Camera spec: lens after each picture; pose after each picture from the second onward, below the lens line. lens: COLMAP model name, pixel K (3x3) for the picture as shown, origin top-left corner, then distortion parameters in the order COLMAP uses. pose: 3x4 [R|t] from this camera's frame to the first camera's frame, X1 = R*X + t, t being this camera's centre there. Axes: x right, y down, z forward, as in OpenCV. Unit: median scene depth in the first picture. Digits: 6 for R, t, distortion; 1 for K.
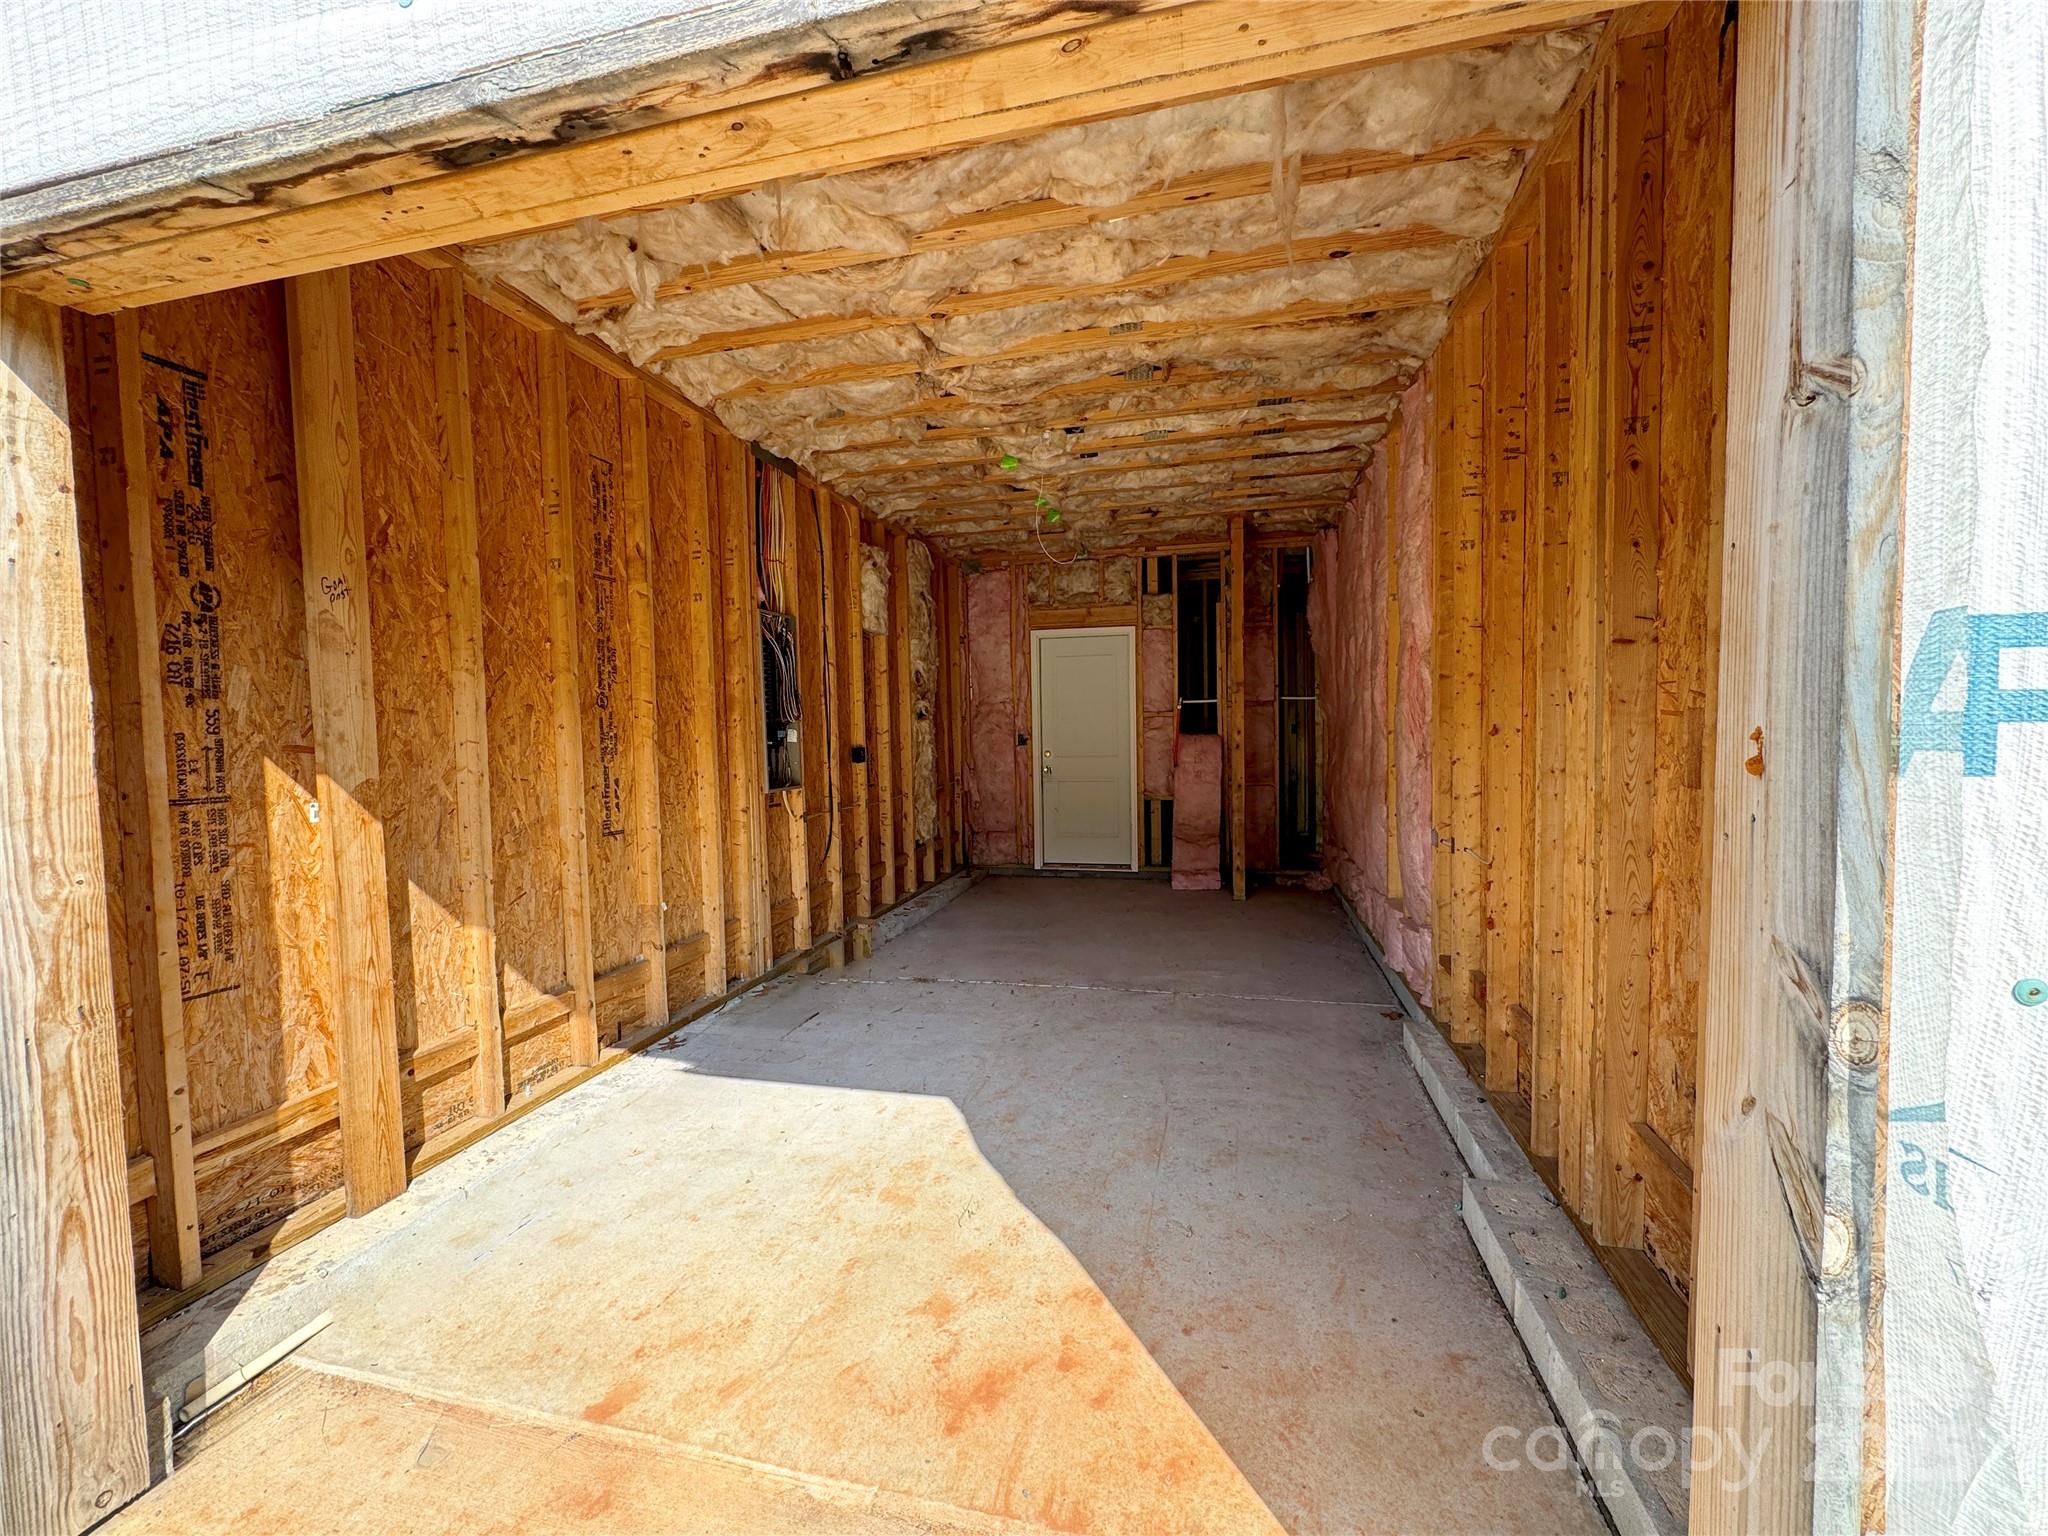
lens RADIAL K [[825.5, 0, 1020.5], [0, 825.5, 773.5], [0, 0, 1]] dist [-0.001085, -0.000101]
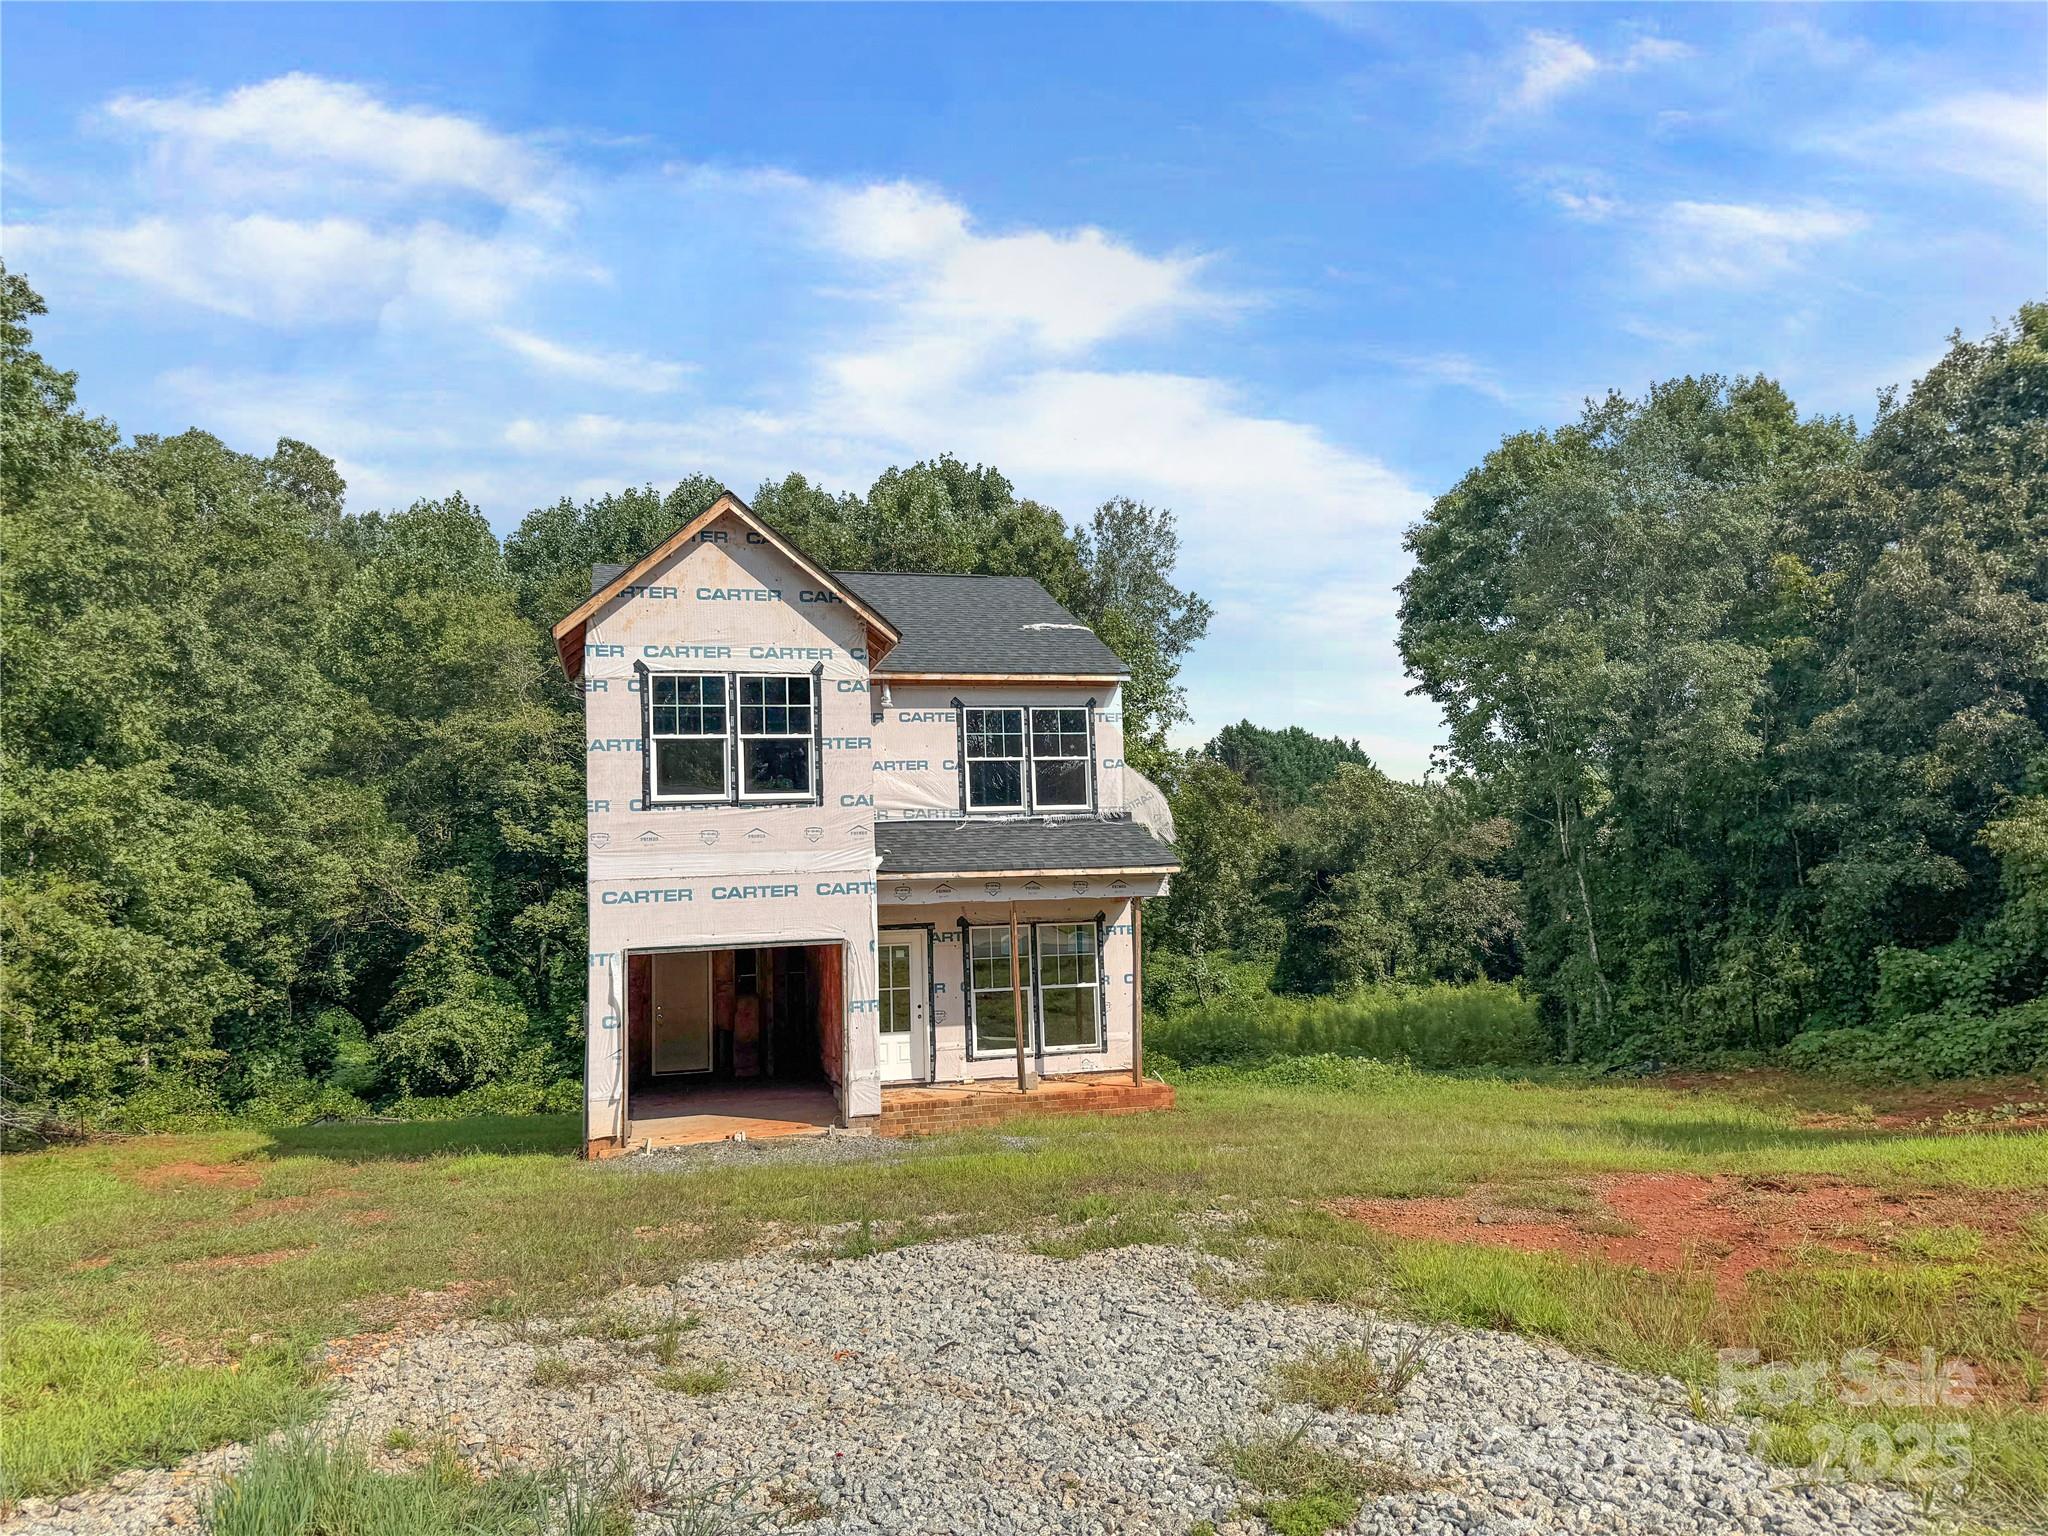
lens RADIAL K [[1427.6, 0, 1016.9], [0, 1427.6, 770.4], [0, 0, 1]] dist [0.148094, -0.272985]
pose [[0.881122, 0.032743, 0.471753, -2.516560], [0.044889, 0.987304, -0.152368, -0.068479], [-0.470753, 0.155432, 0.868466, -6.944769]]
